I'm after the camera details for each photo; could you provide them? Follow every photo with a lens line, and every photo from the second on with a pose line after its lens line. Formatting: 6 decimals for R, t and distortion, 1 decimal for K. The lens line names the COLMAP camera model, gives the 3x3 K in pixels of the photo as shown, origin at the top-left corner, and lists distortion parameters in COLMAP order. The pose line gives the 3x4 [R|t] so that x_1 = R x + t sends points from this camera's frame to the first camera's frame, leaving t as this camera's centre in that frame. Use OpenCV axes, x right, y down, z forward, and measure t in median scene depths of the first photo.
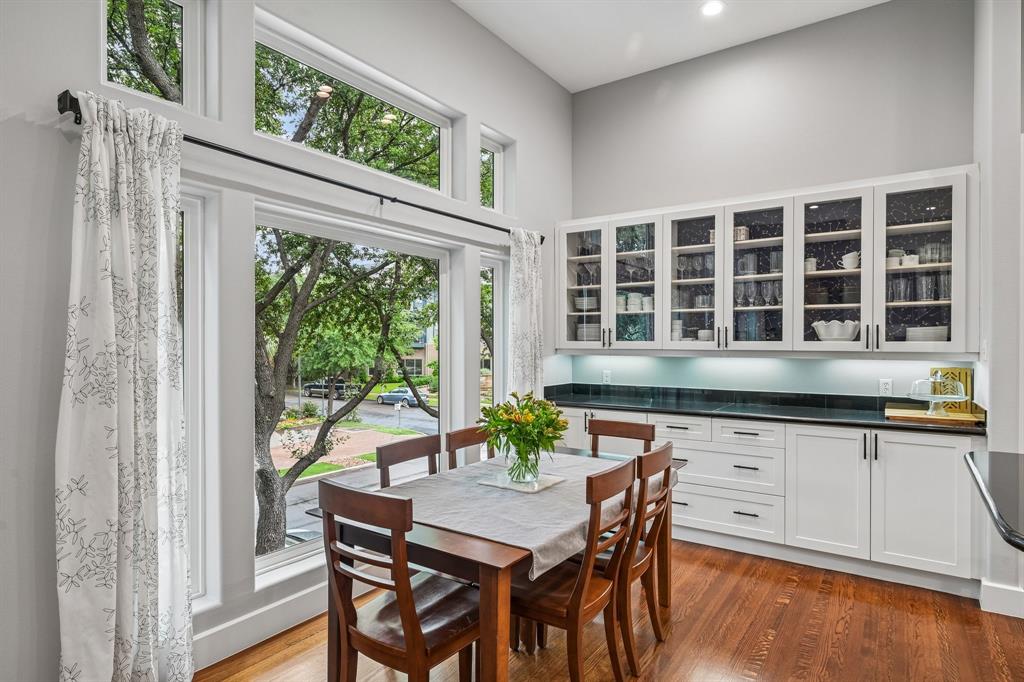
lens RADIAL K [[564.4, 0, 512.0], [0, 564.4, 341.0], [0, 0, 1]] dist [0.004548, 0.001175]
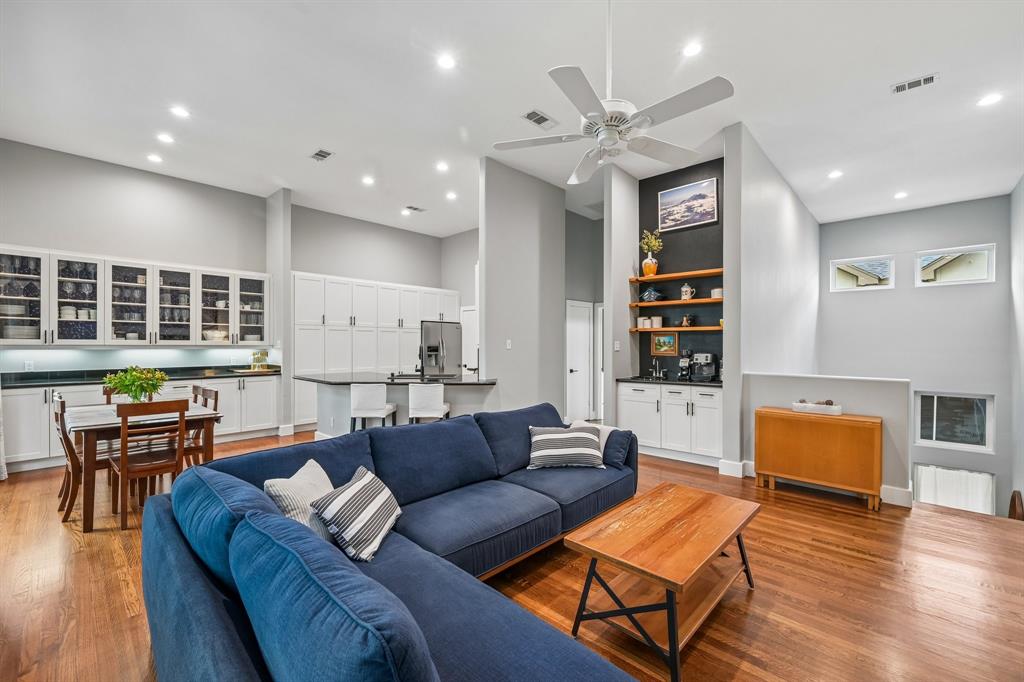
lens RADIAL K [[419.0, 0, 515.5], [0, 419.0, 345.5], [0, 0, 1]] dist [-0.000422, 0.000136]
pose [[0.151508, -0.005307, 0.988442, -0.817827], [-0.007071, 0.999954, 0.006453, 0.001155], [-0.988431, -0.007967, 0.151464, -0.363482]]
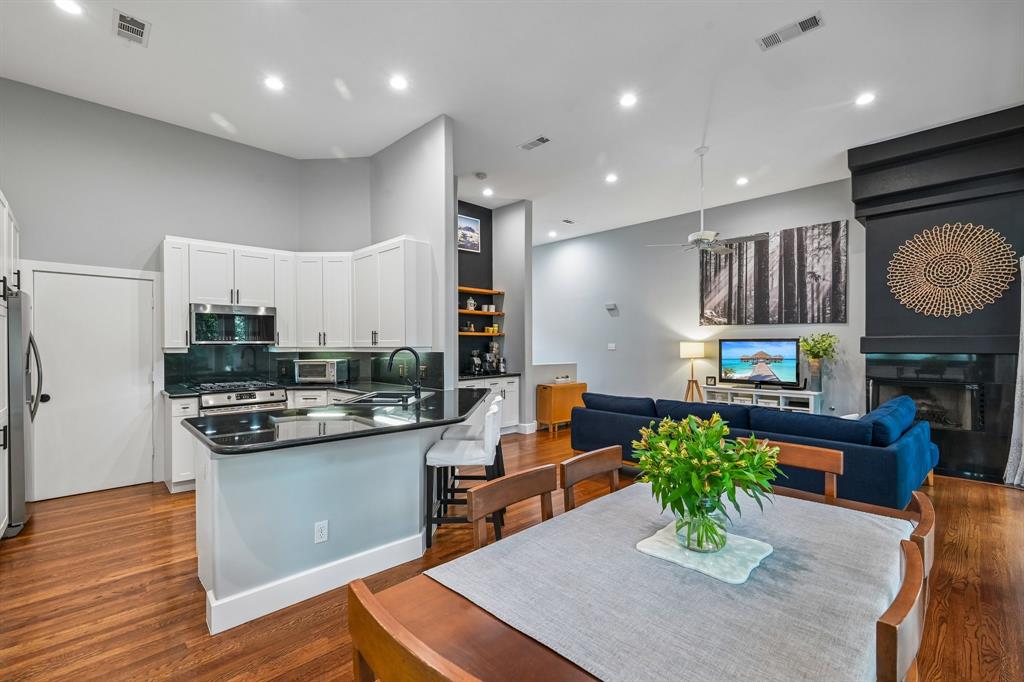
lens RADIAL K [[448.7, 0, 514.0], [0, 448.7, 346.6], [0, 0, 1]] dist [0.001069, 0.000028]
pose [[-0.979758, -0.001197, 0.200184, 0.088743], [-0.001687, 0.999996, -0.002277, 0.007792], [-0.200181, -0.002569, -0.979756, 1.046540]]
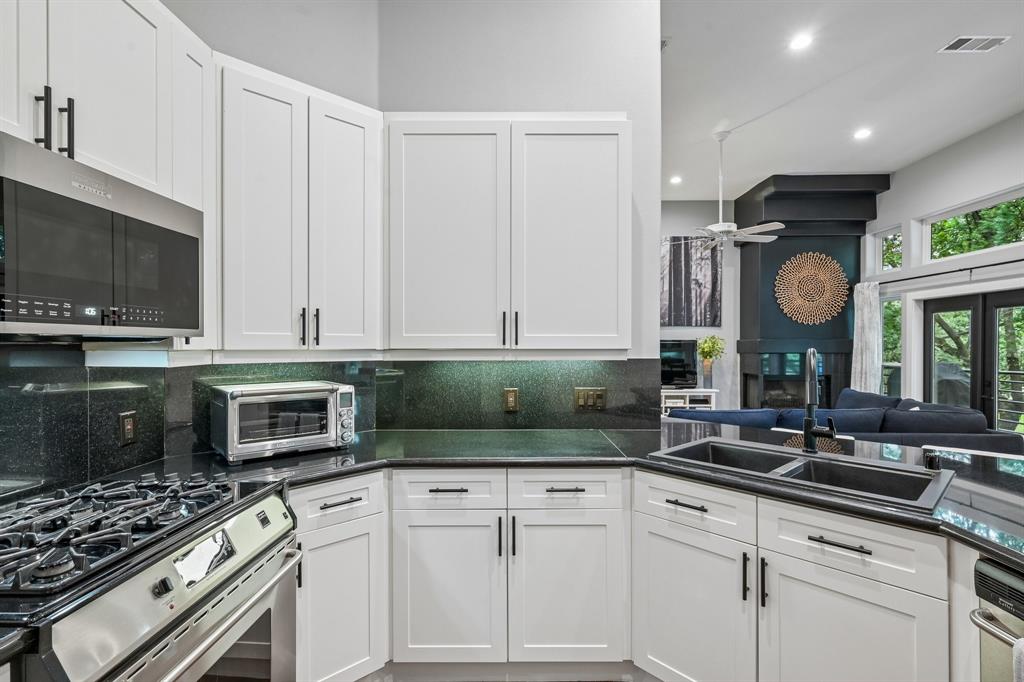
lens RADIAL K [[476.0, 0, 515.7], [0, 476.0, 346.6], [0, 0, 1]] dist [0.000447, 0.000363]
pose [[-0.834260, -0.002610, -0.551365, 1.013699], [0.000047, 0.999988, -0.004804, 0.006382], [0.551371, -0.004034, -0.834250, 0.391102]]
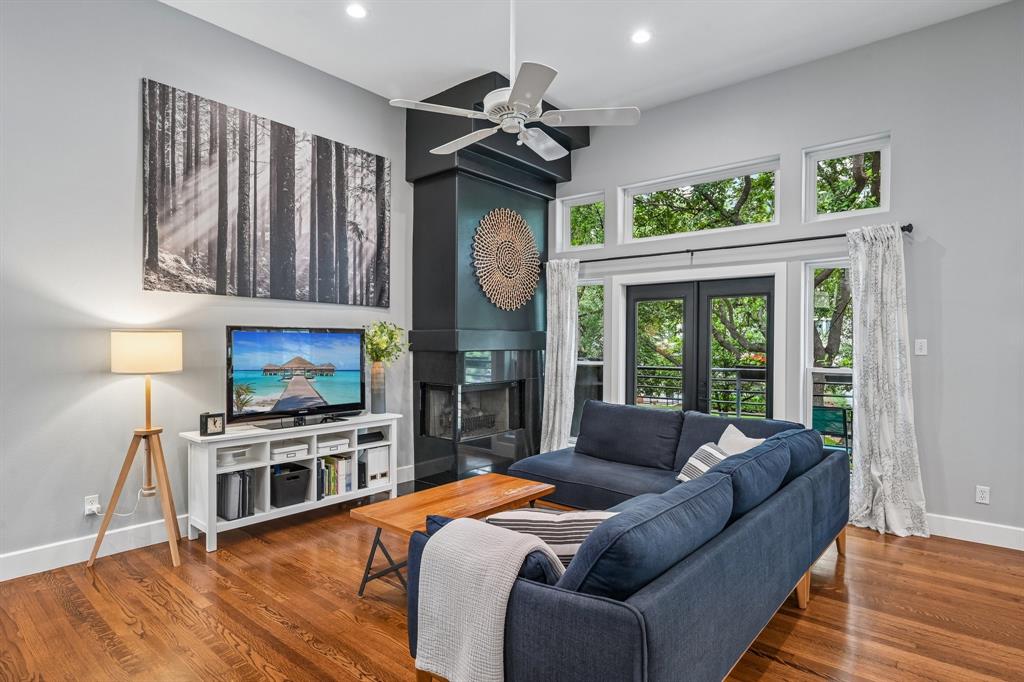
lens RADIAL K [[541.6, 0, 514.2], [0, 541.6, 346.0], [0, 0, 1]] dist [0.001681, 0.000048]
pose [[-0.095662, 0.006080, -0.995395, 0.554568], [0.001587, 0.999981, 0.005956, 0.002768], [0.995413, -0.001010, -0.095670, -0.328834]]
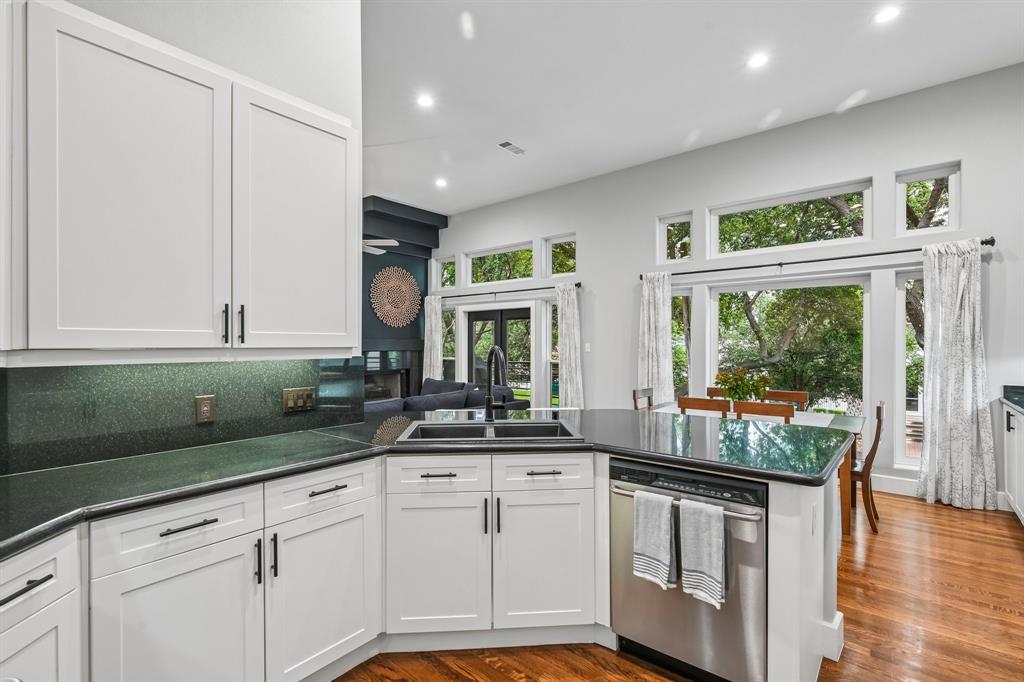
lens RADIAL K [[467.0, 0, 515.4], [0, 467.0, 346.3], [0, 0, 1]] dist [0.002816, 0.000382]
pose [[-0.094781, 0.000273, -0.995498, 1.152126], [0.007004, 0.999975, -0.000392, 0.007124], [0.995474, -0.007009, -0.094780, 0.246989]]
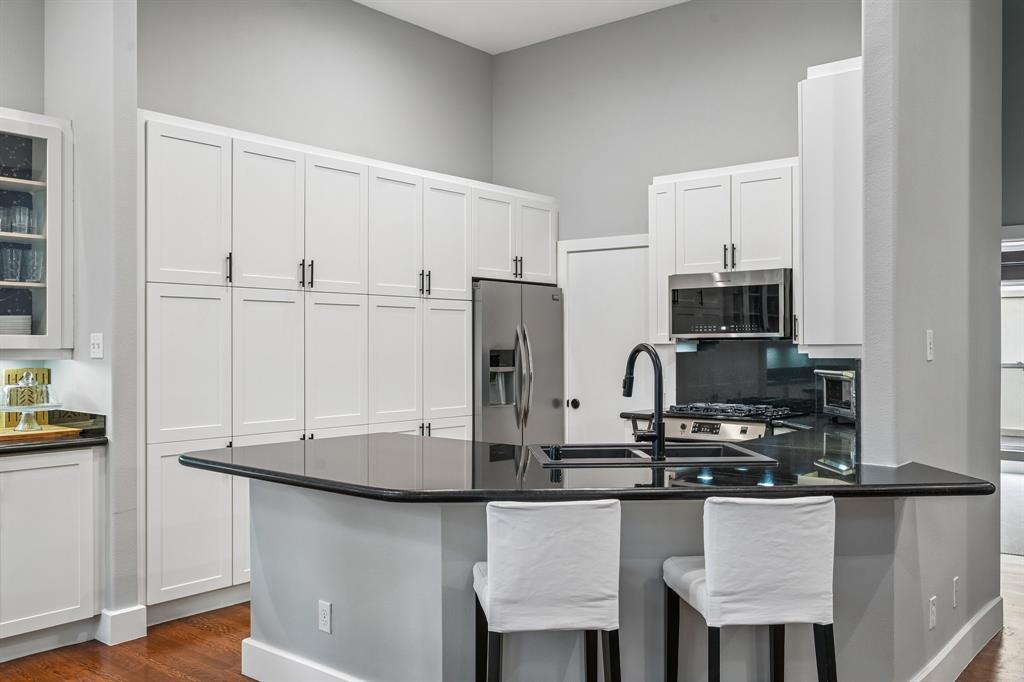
lens RADIAL K [[879.3, 0, 512.0], [0, 879.3, 341.0], [0, 0, 1]] dist [0.004509, -0.000867]
pose [[0.093164, -0.001206, 0.995650, -0.346201], [-0.005541, 0.999983, 0.001730, 0.003119], [-0.995635, -0.005678, 0.093156, 0.206332]]
